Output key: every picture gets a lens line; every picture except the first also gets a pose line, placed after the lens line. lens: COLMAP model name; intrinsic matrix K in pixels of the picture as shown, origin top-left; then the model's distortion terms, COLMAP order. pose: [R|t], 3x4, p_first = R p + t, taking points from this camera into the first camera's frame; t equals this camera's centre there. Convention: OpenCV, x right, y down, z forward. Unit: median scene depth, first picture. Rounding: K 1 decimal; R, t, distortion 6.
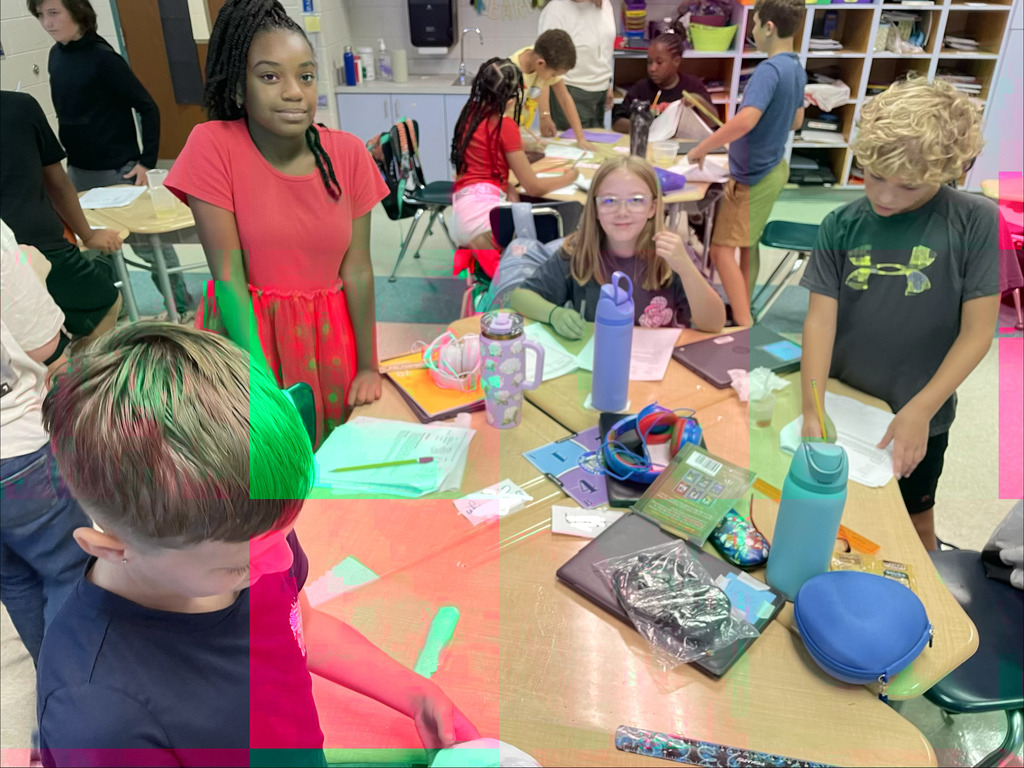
lens RADIAL K [[749.5, 0, 512.0], [0, 749.5, 384.0], [0, 0, 1]] dist [0.081533, -0.138317]
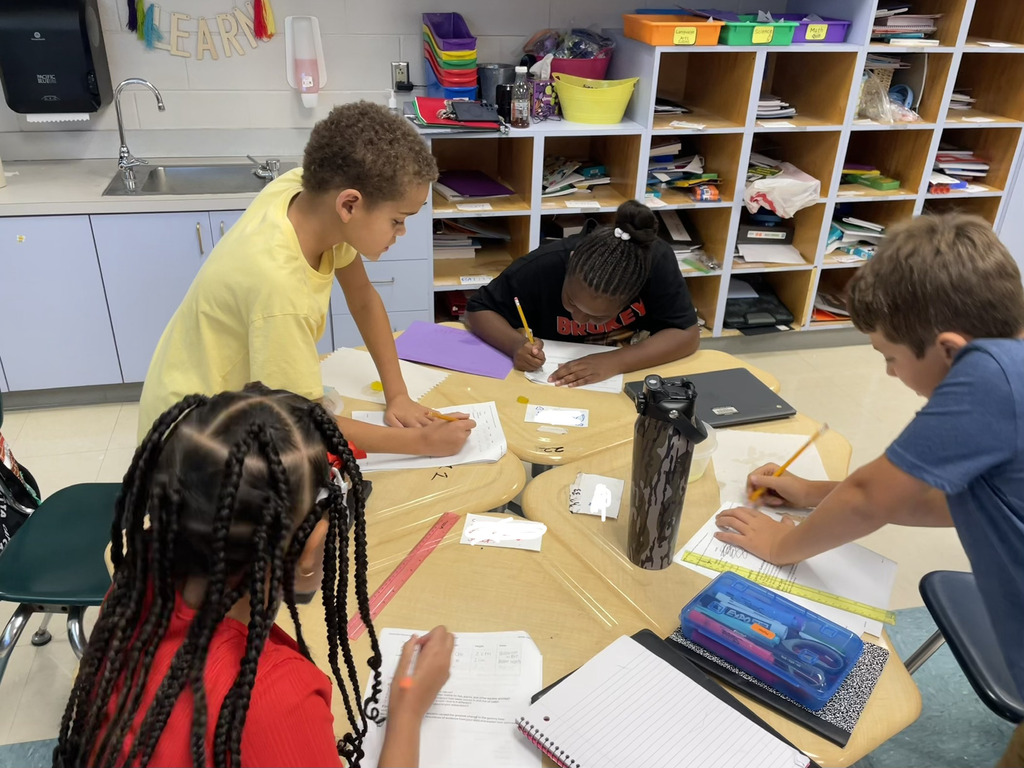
lens RADIAL K [[871.5, 0, 510.3], [0, 871.5, 398.5], [0, 0, 1]] dist [0.005258, -0.004475]
pose [[0.953326, -0.104982, 0.283106, -0.002587], [0.115555, 0.993082, -0.020859, -0.227730], [-0.278958, 0.052599, 0.958862, 0.405044]]
